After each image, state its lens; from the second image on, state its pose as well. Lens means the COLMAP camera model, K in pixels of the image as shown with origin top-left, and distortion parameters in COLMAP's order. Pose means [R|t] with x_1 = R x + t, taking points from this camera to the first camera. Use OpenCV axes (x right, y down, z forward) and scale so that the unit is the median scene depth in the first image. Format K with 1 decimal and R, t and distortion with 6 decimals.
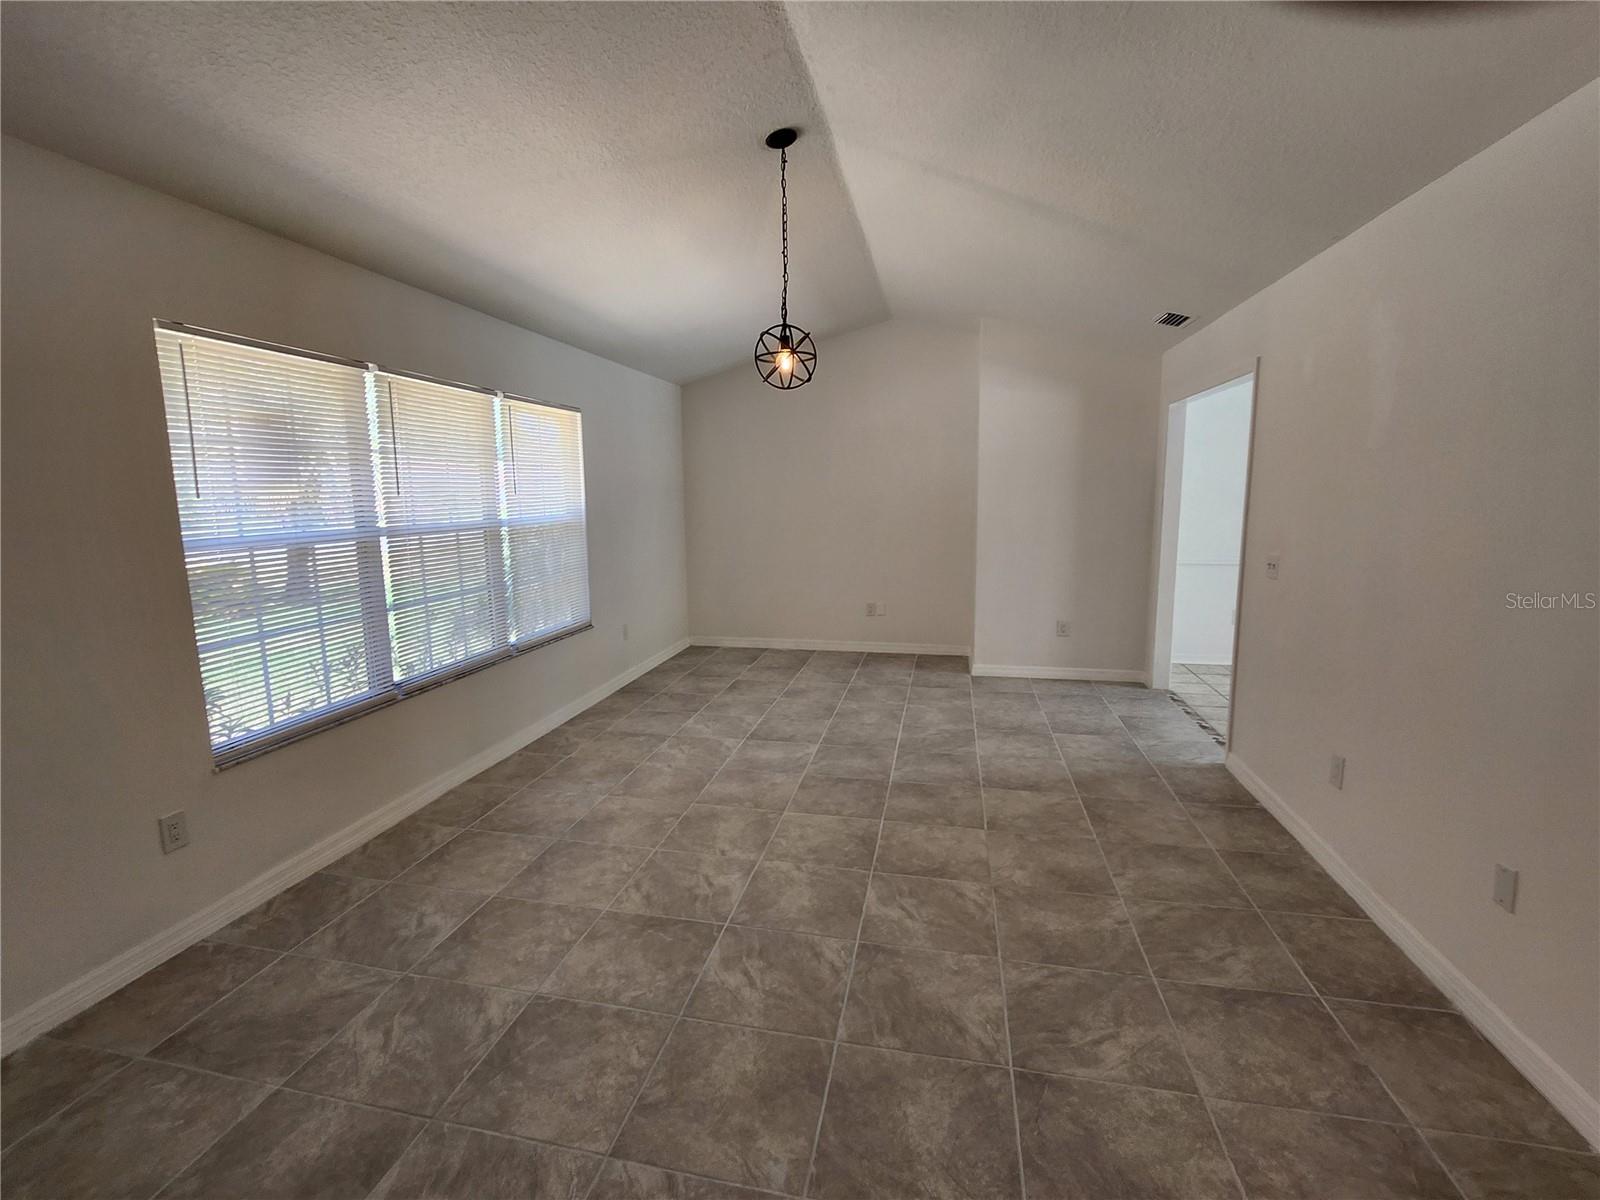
lens RADIAL K [[720.8, 0, 781.7], [0, 720.8, 599.8], [0, 0, 1]] dist [-0.014522, -0.000762]
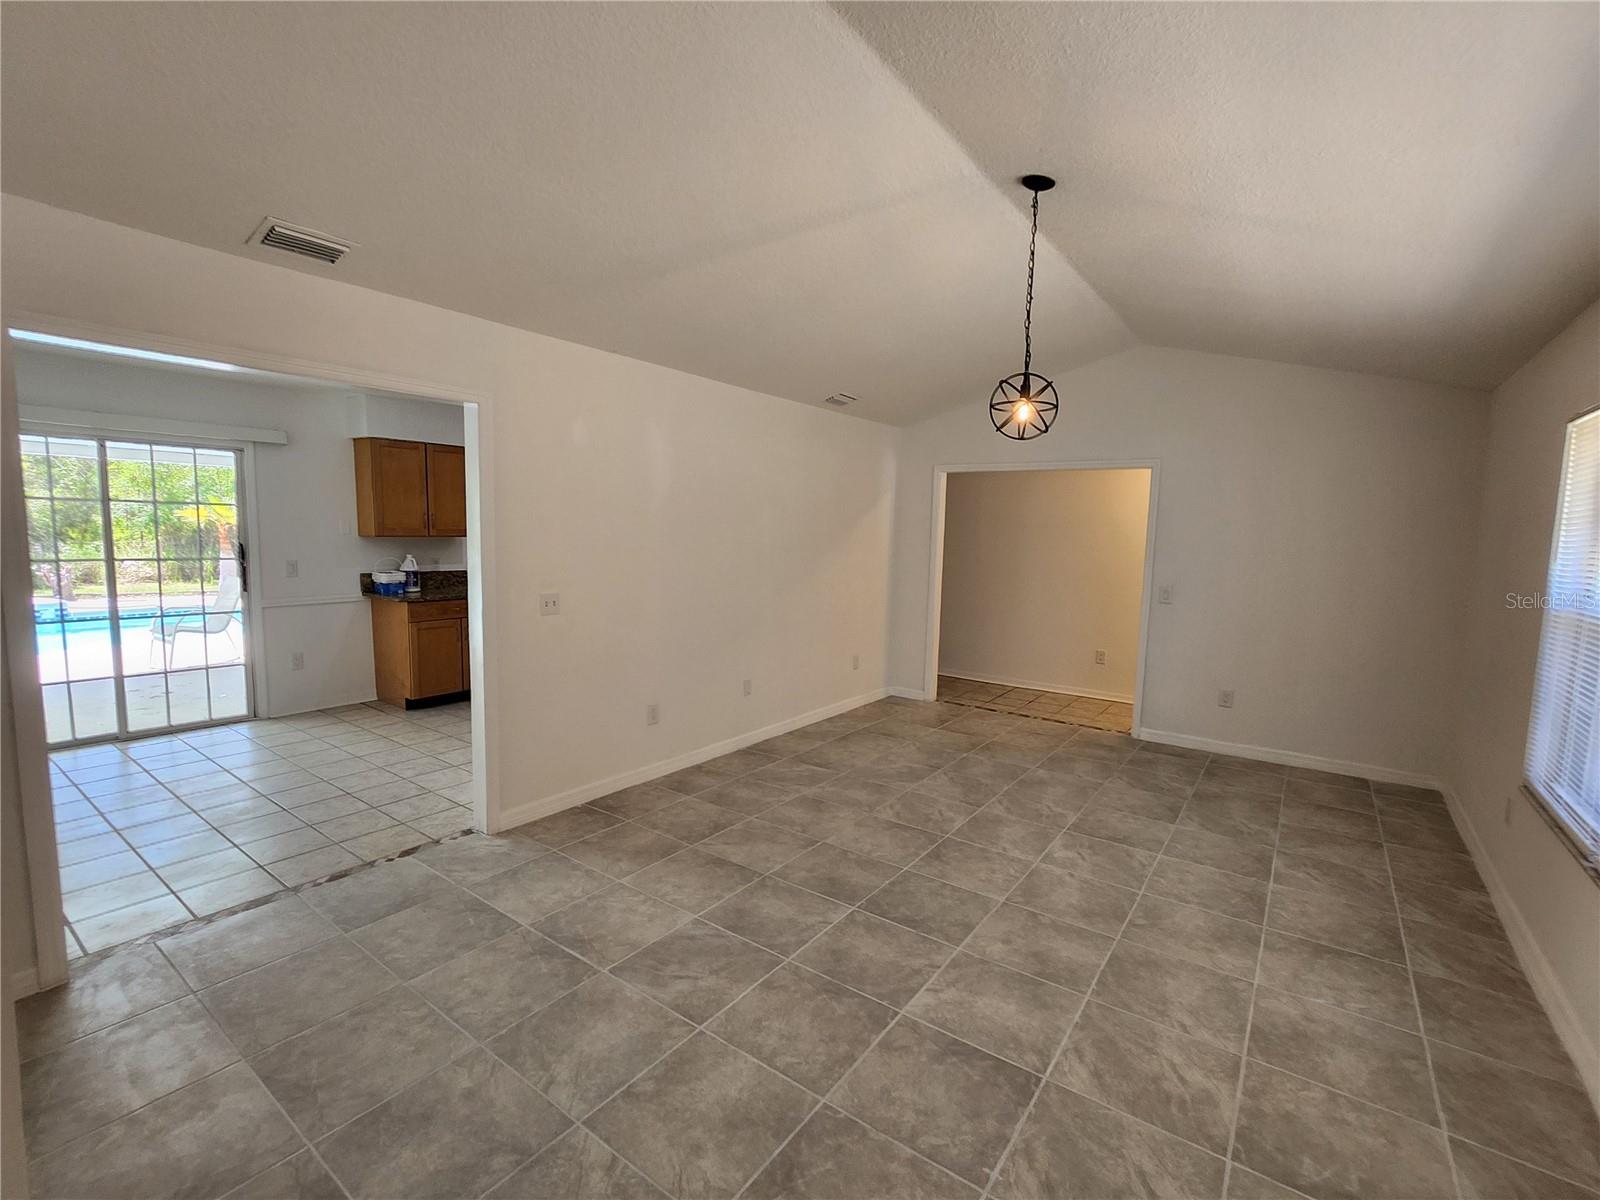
lens RADIAL K [[720.8, 0, 781.7], [0, 720.8, 599.8], [0, 0, 1]] dist [-0.014522, -0.000762]
pose [[-0.914314, -0.051622, 0.401703, -0.086083], [0.045872, 0.972262, 0.229351, -0.296292], [-0.402400, 0.228126, -0.886585, 1.847576]]
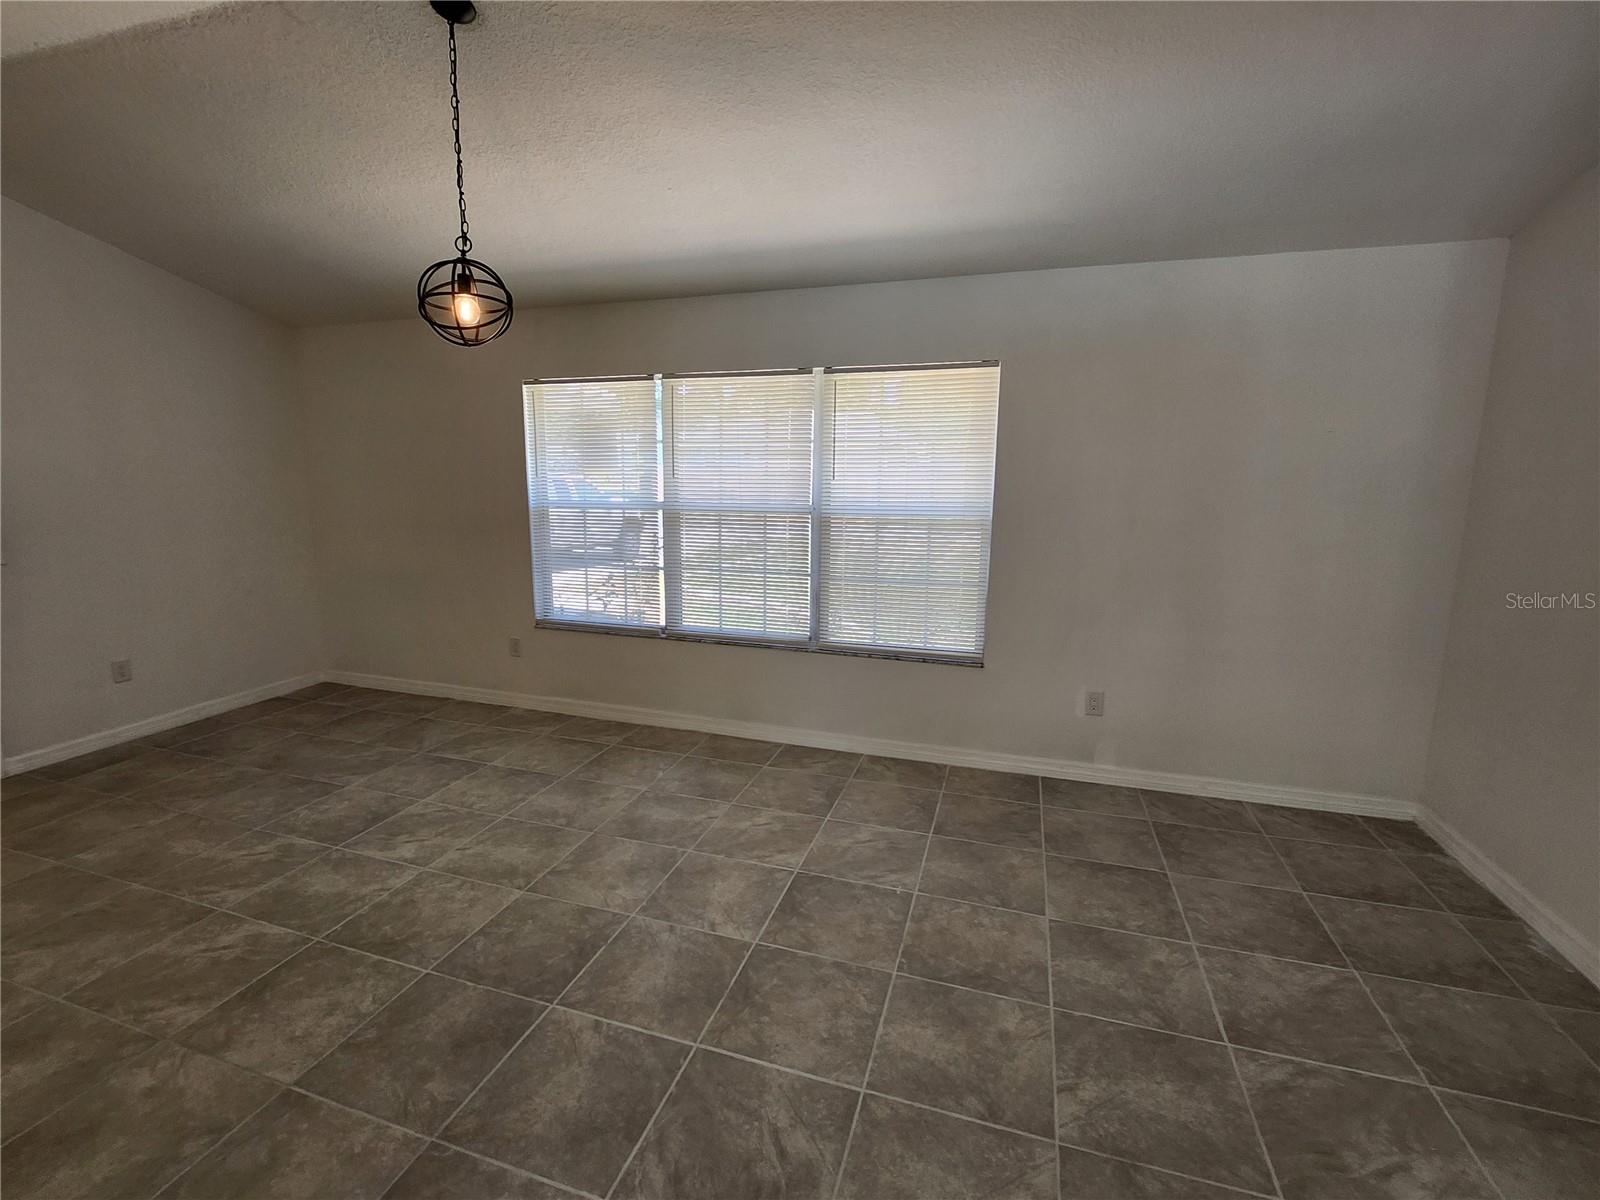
lens RADIAL K [[718.0, 0, 790.5], [0, 718.0, 585.3], [0, 0, 1]] dist [-0.017104, 0.001378]
pose [[-0.088221, 0.164595, -0.982408, 0.697924], [-0.156014, 0.971798, 0.176828, -0.216197], [0.983807, 0.168869, -0.060054, 1.293131]]
